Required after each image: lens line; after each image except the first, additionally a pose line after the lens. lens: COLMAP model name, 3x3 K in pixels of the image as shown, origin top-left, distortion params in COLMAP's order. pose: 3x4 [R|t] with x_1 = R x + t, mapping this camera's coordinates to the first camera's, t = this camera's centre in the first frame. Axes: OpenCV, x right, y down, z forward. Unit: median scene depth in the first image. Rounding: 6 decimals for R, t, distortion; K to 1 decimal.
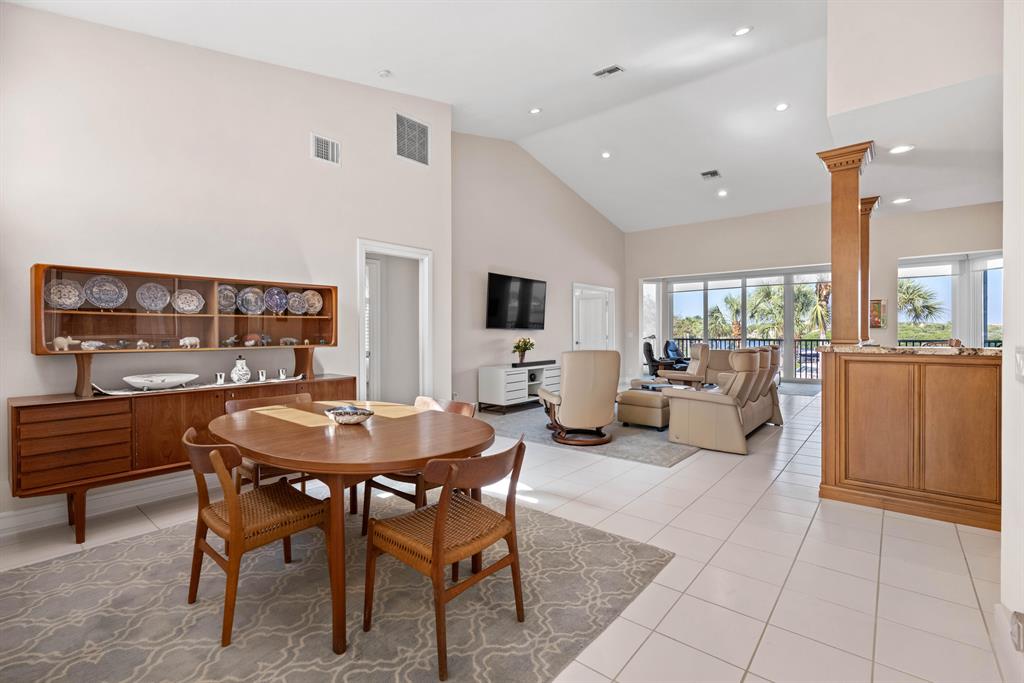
lens RADIAL K [[462.3, 0, 507.7], [0, 462.3, 338.3], [0, 0, 1]] dist [-0.006666, 0.000123]
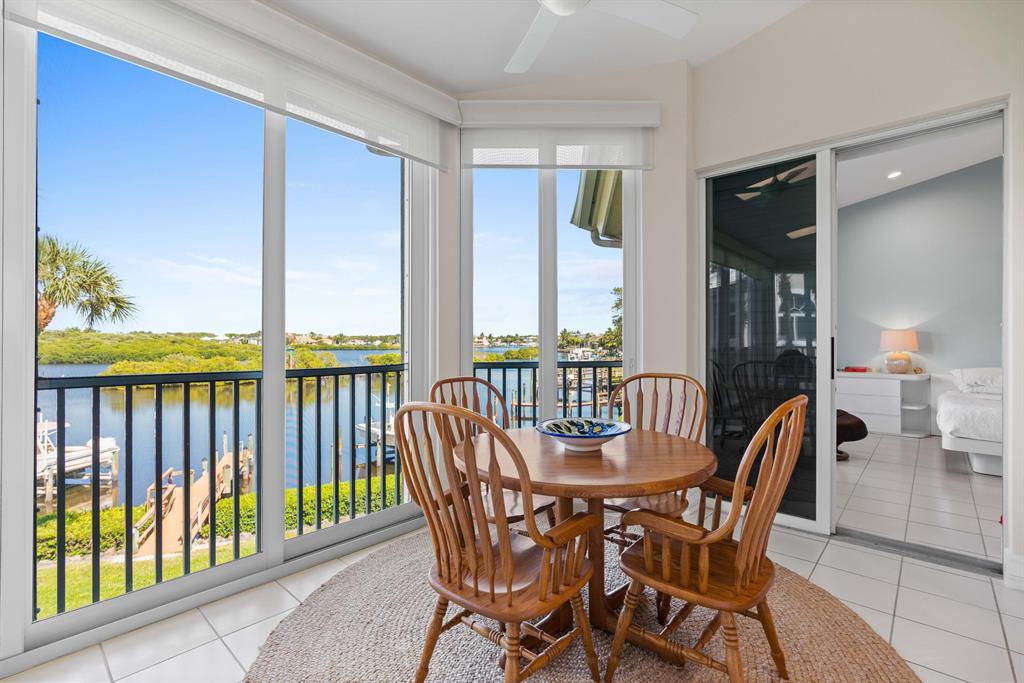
lens RADIAL K [[464.3, 0, 508.8], [0, 464.3, 341.5], [0, 0, 1]] dist [-0.008996, 0.001145]
pose [[0.040555, 0.000294, 0.999177, 0.756945], [0.009809, 0.999952, -0.000692, -0.013026], [-0.999129, 0.009829, 0.040551, 1.096161]]
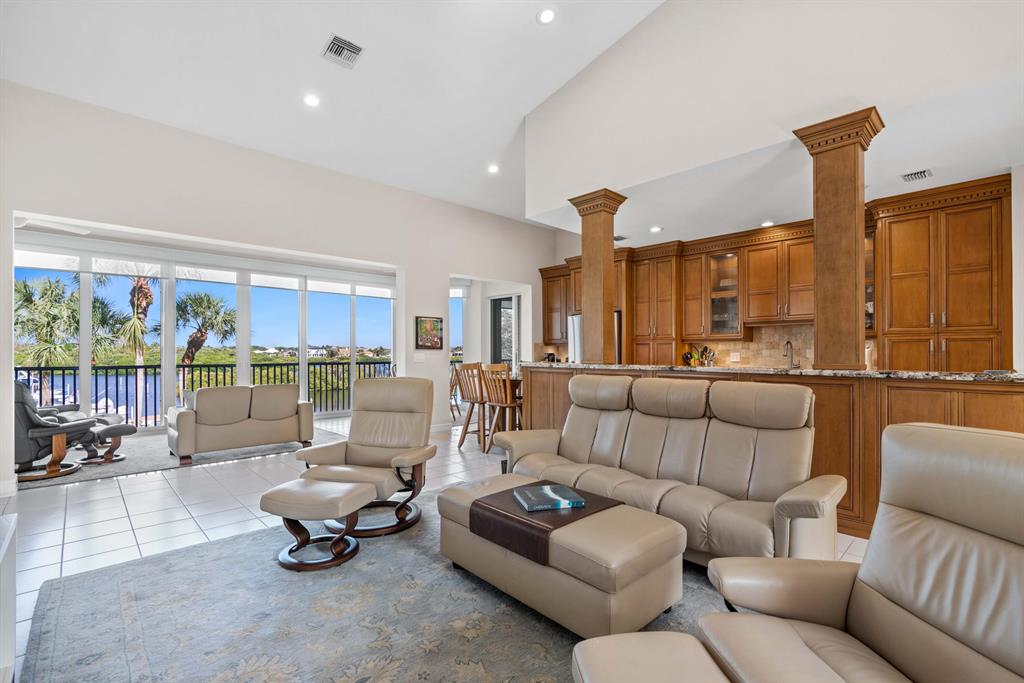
lens RADIAL K [[457.1, 0, 511.3], [0, 457.1, 354.6], [0, 0, 1]] dist [-0.006848, 0.000182]
pose [[0.109826, -0.001624, 0.993950, -0.046775], [0.012380, 0.999923, 0.000266, -0.010300], [-0.993874, 0.012276, 0.109837, 0.740762]]
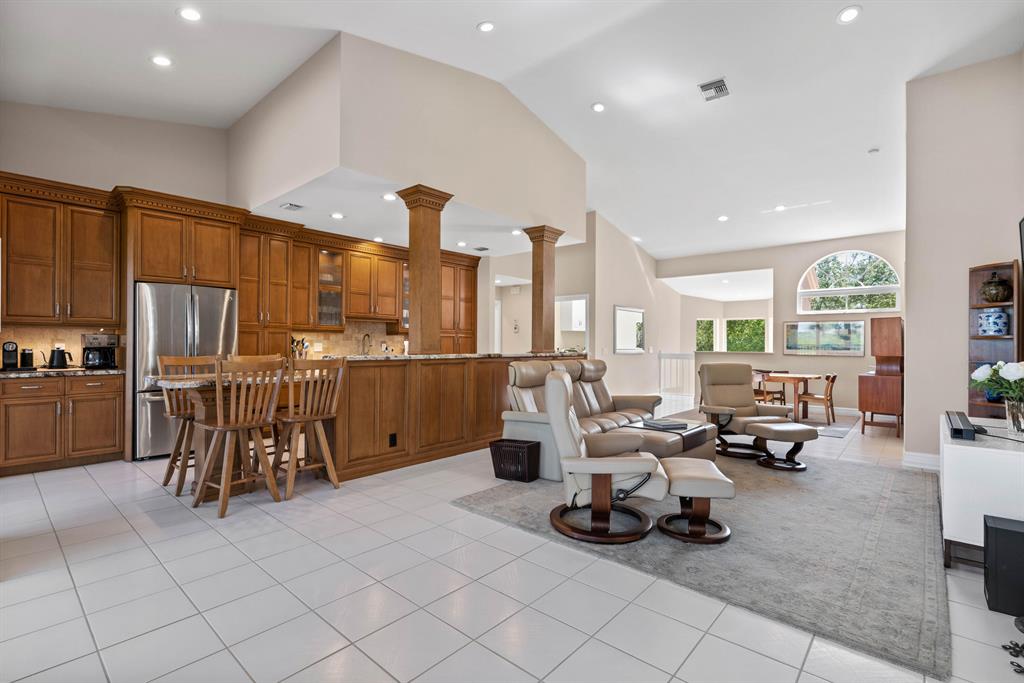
lens RADIAL K [[464.3, 0, 508.8], [0, 464.3, 341.5], [0, 0, 1]] dist [-0.008996, 0.001145]
pose [[-0.999526, -0.003524, 0.030580, 0.404104], [-0.003338, 0.999976, 0.006146, -0.017570], [-0.030601, 0.006041, -0.999513, 1.288187]]
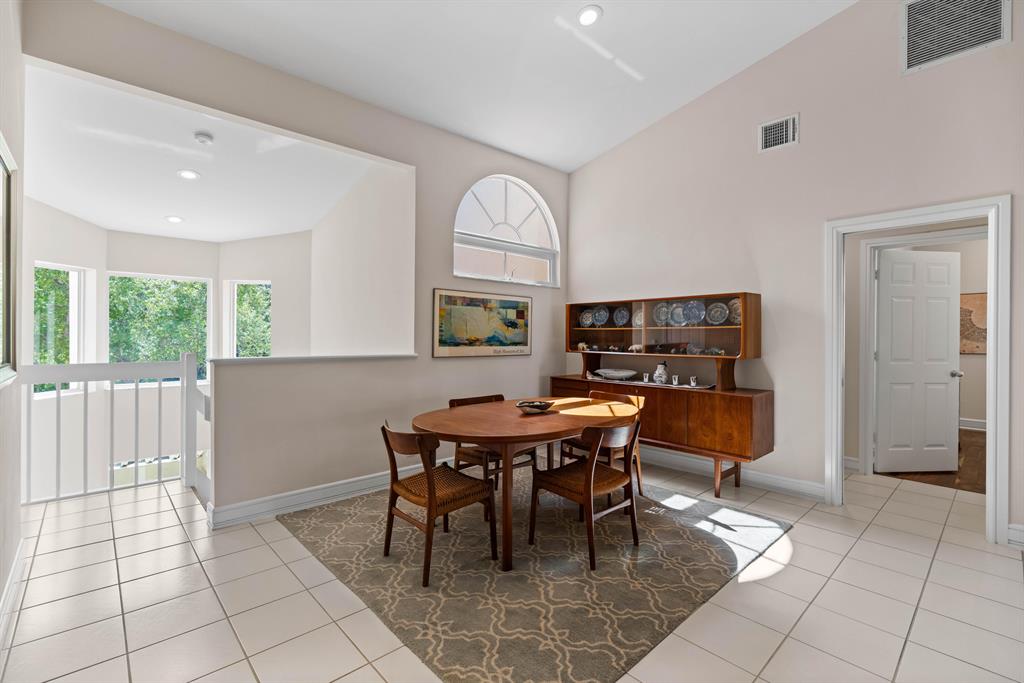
lens RADIAL K [[462.3, 0, 507.7], [0, 462.3, 338.3], [0, 0, 1]] dist [-0.006666, 0.000123]
pose [[-0.144774, 0.006009, -0.989447, 0.282191], [-0.018996, 0.999780, 0.008852, -0.010297], [0.989282, 0.020077, -0.144628, 0.329349]]
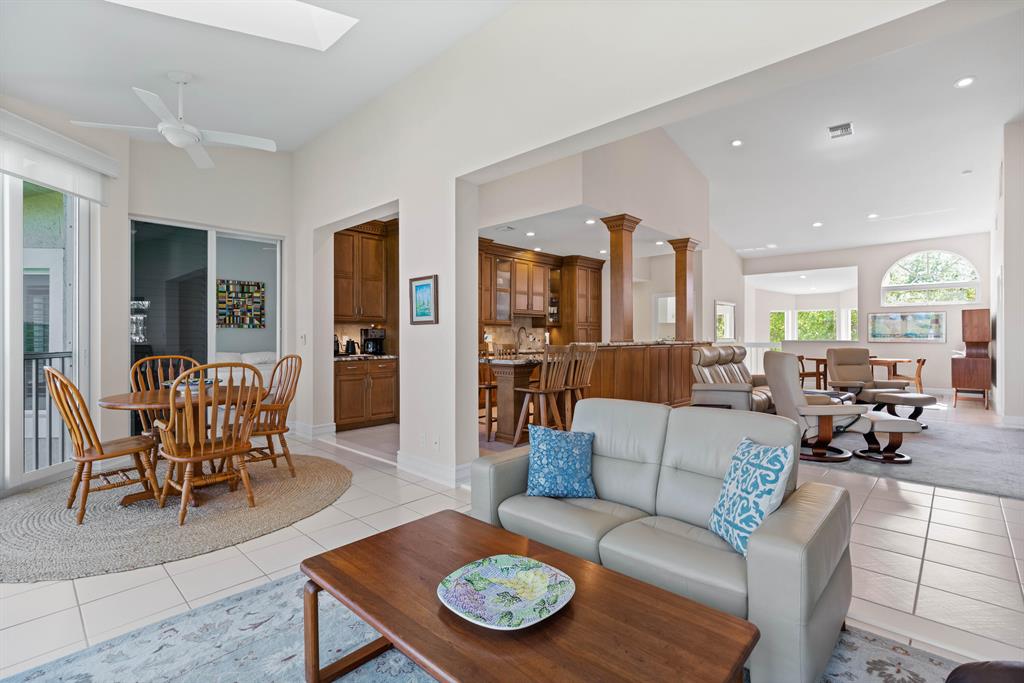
lens RADIAL K [[472.5, 0, 509.2], [0, 472.5, 335.8], [0, 0, 1]] dist [-0.000620, 0.000604]
pose [[-0.997965, 0.004706, 0.063589, 0.669804], [0.005331, 0.999939, 0.009671, -0.016281], [-0.063540, 0.009990, -0.997929, 1.502446]]
